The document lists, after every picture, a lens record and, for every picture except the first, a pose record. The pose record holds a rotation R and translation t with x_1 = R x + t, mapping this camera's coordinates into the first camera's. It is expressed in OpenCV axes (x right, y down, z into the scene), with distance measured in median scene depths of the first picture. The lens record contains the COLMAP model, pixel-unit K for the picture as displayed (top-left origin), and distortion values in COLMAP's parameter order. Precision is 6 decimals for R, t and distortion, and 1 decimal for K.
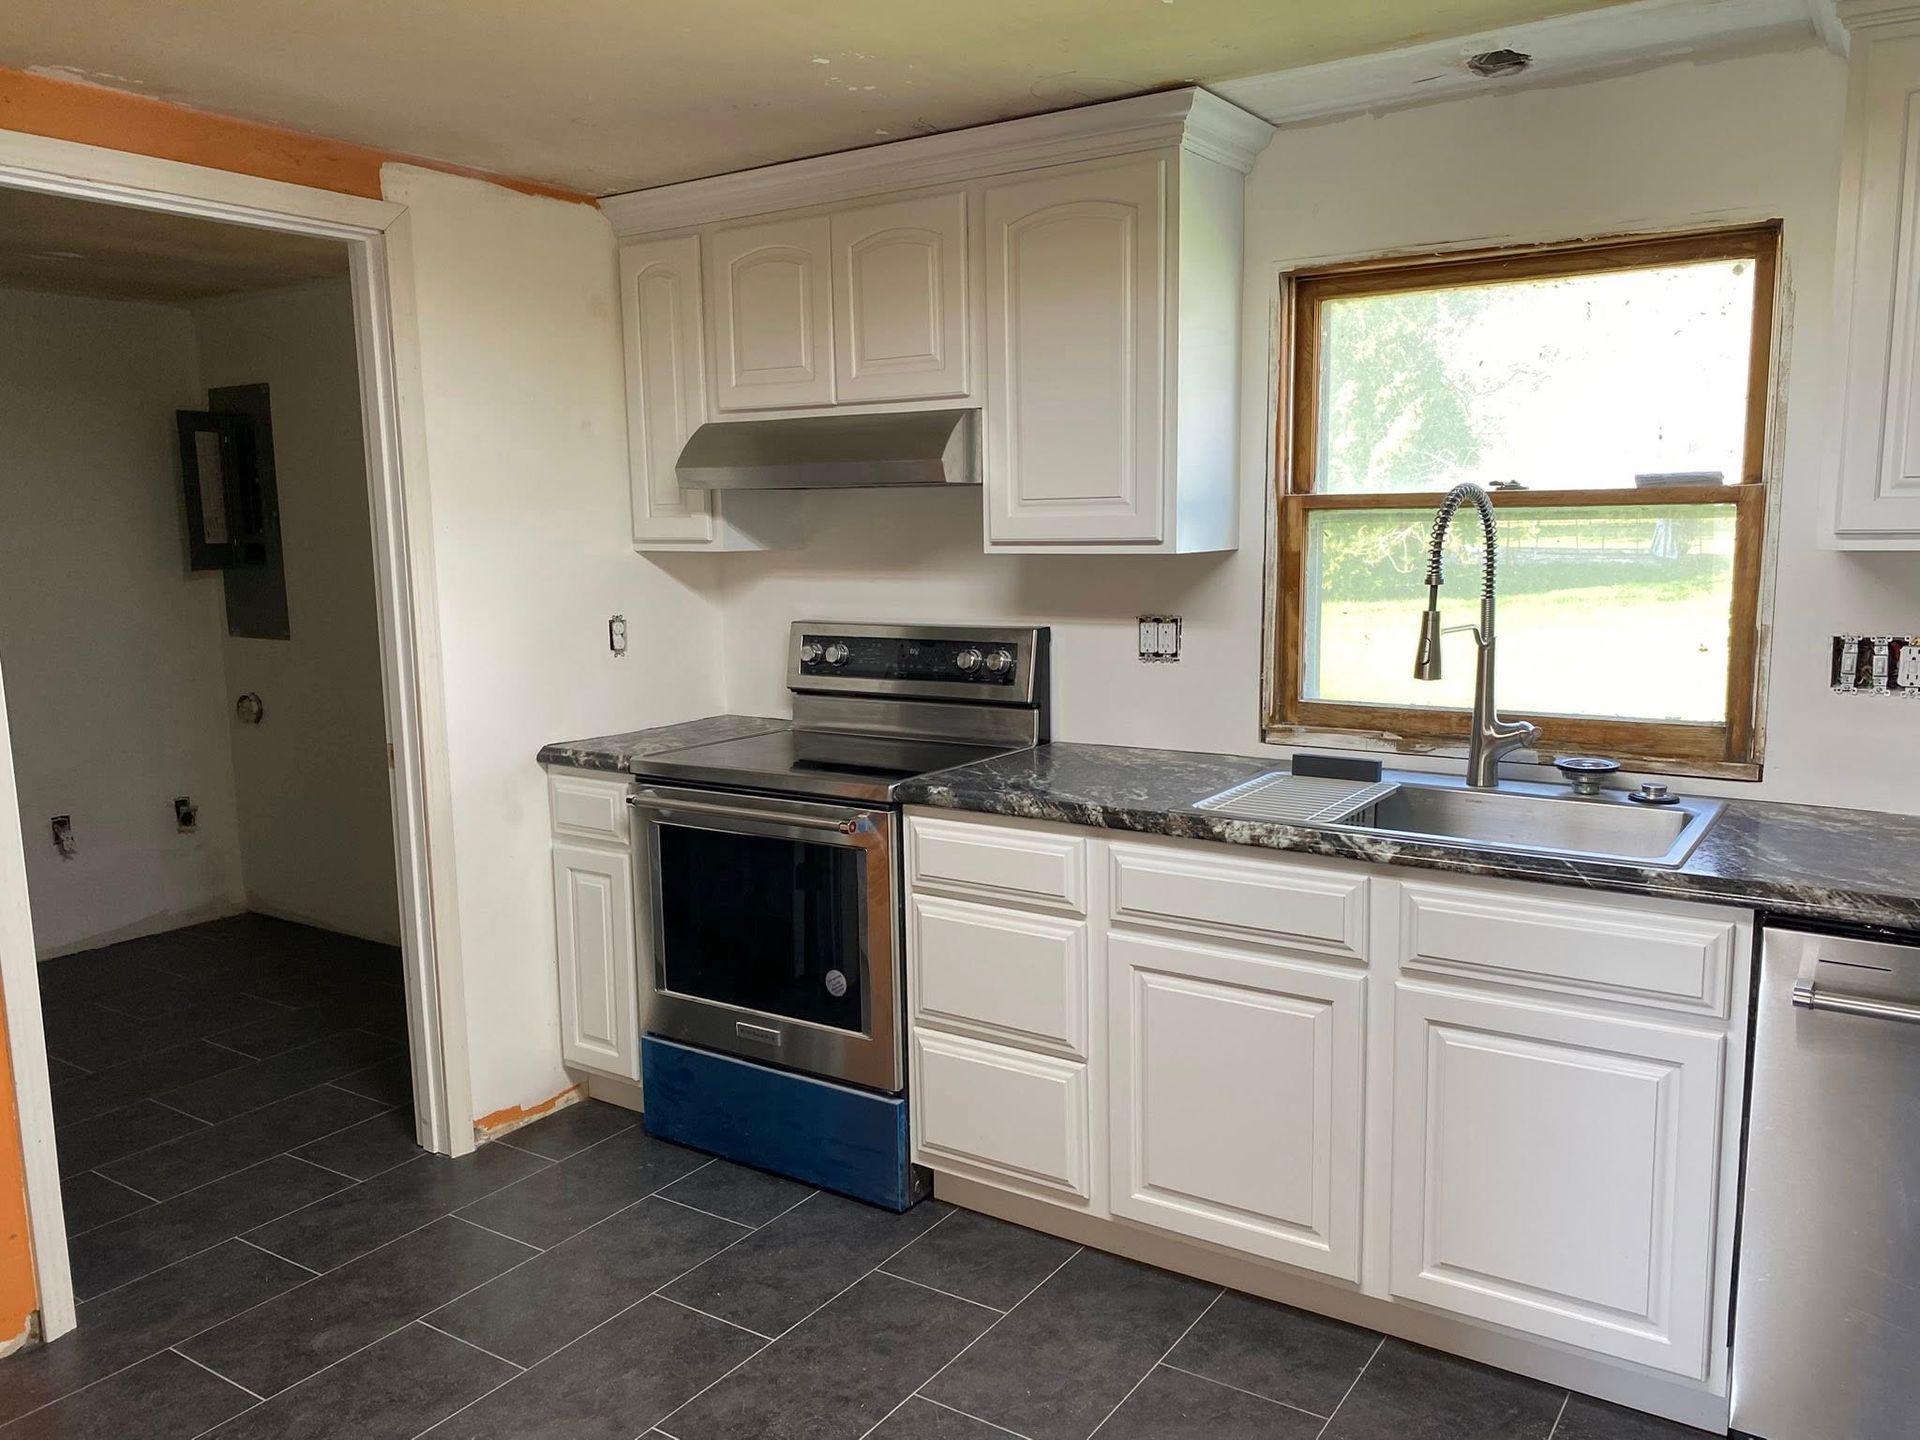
lens RADIAL K [[1482.4, 0, 975.2], [0, 1482.4, 728.0], [0, 0, 1]] dist [0.040773, -0.056873]
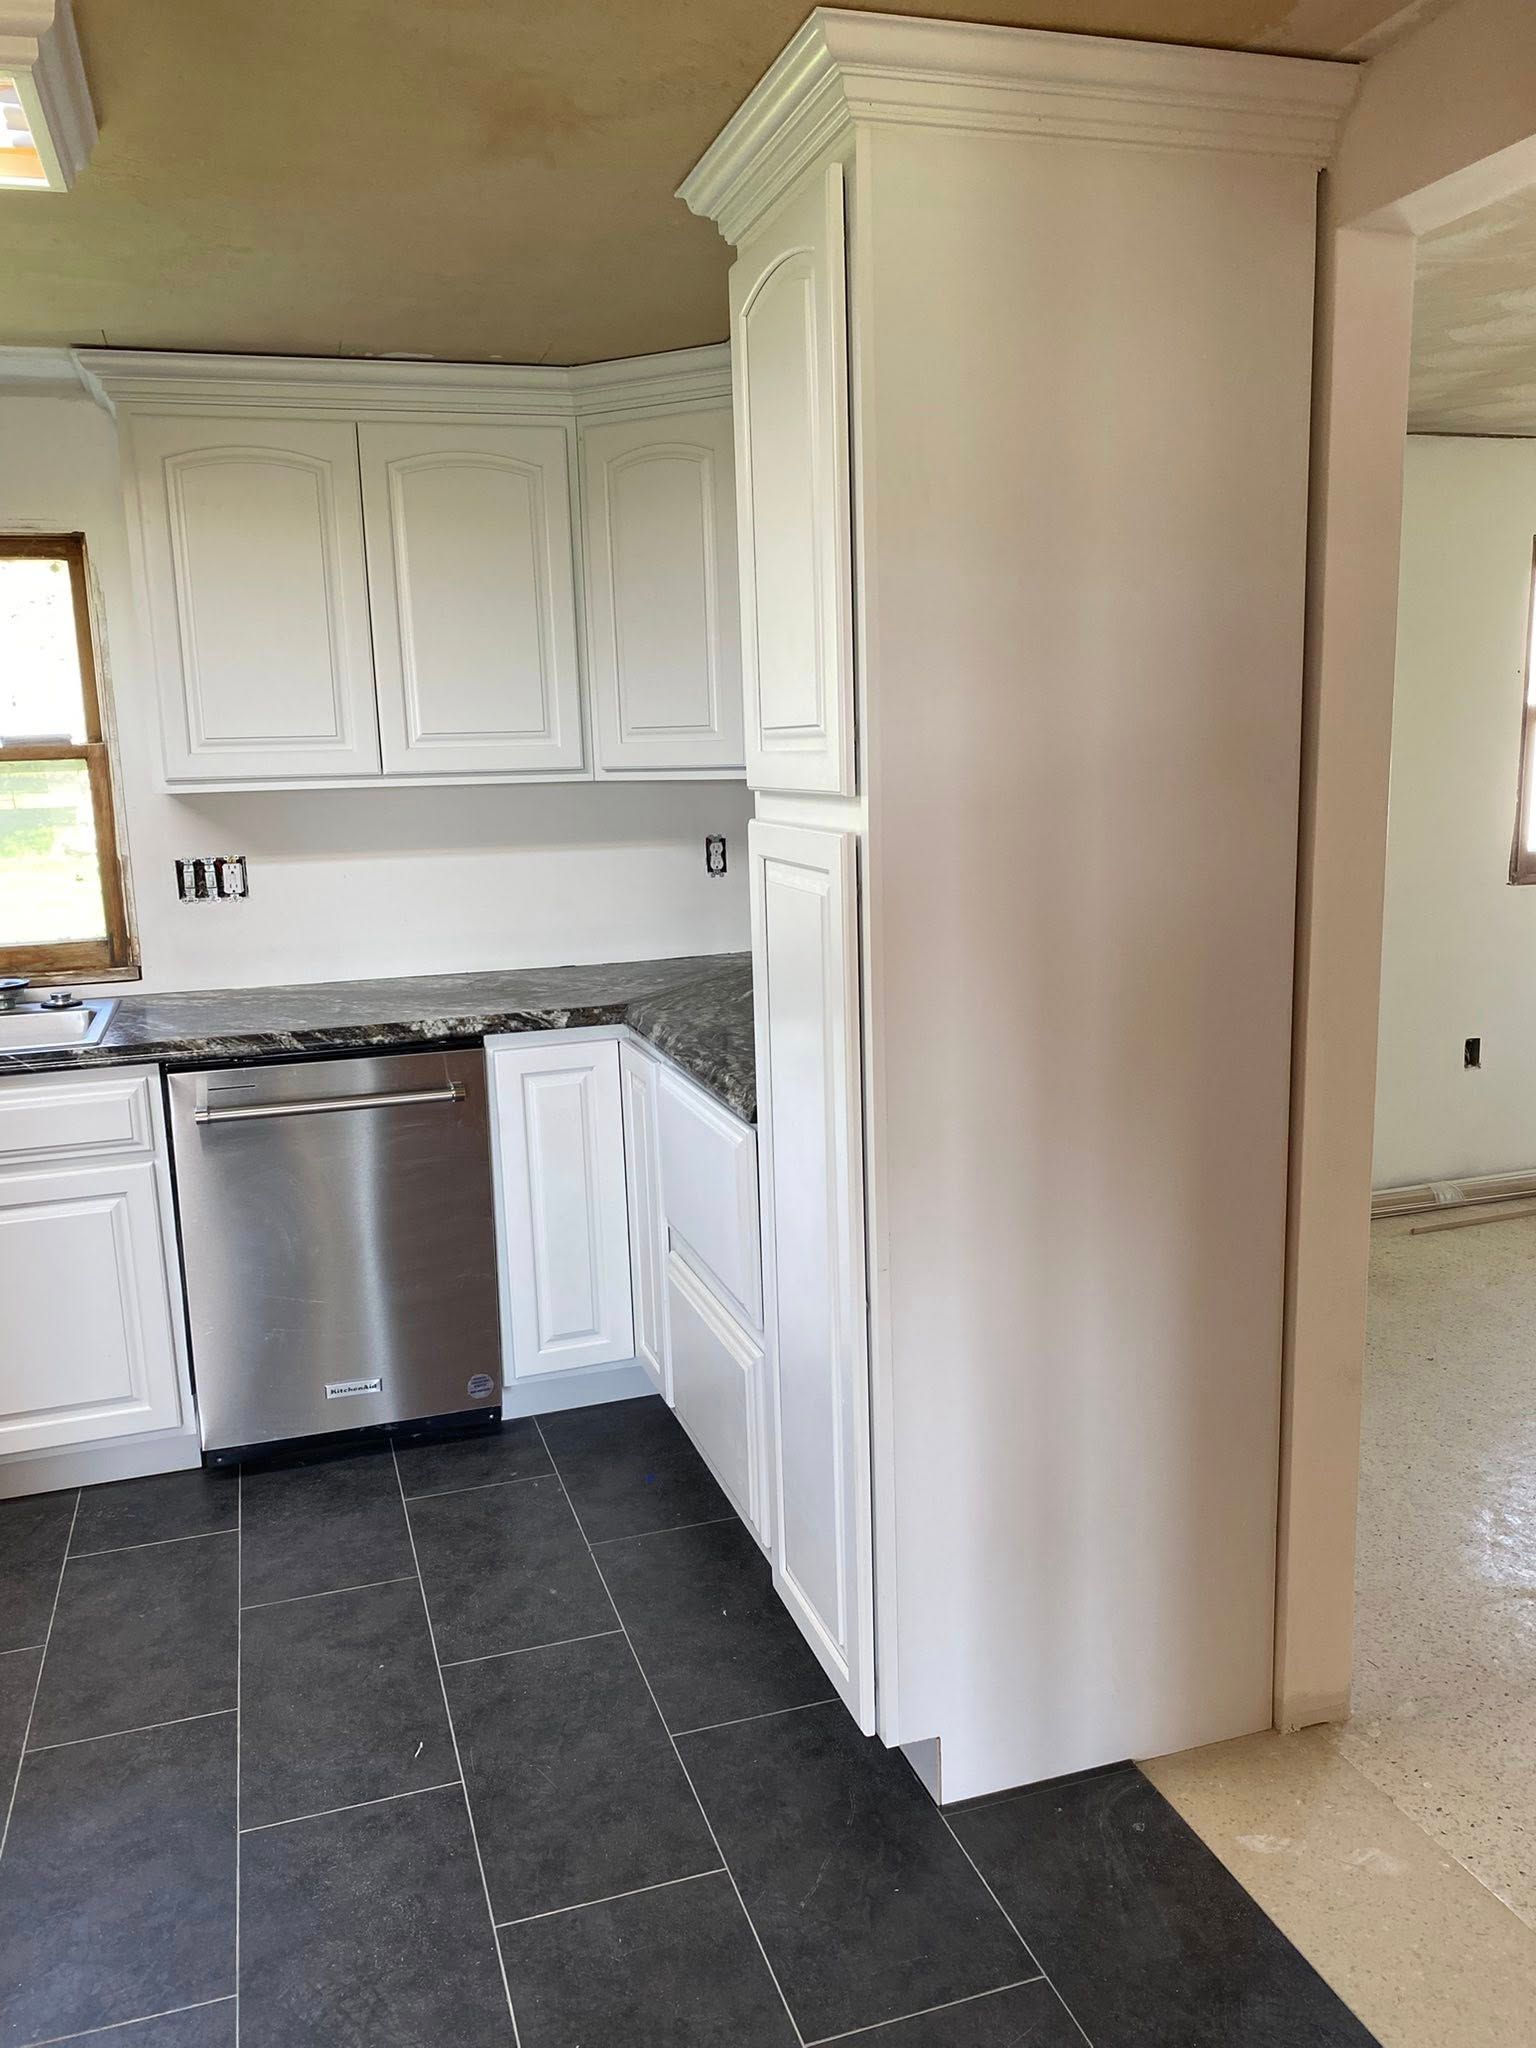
lens RADIAL K [[1581.2, 0, 738.3], [0, 1581.2, 1031.4], [0, 0, 1]] dist [0.040773, -0.056873]
pose [[0.639377, -0.150311, 0.754058, -0.167326], [0.134155, 0.987471, 0.083086, 0.034457], [-0.757100, 0.048038, 0.651531, -0.250966]]
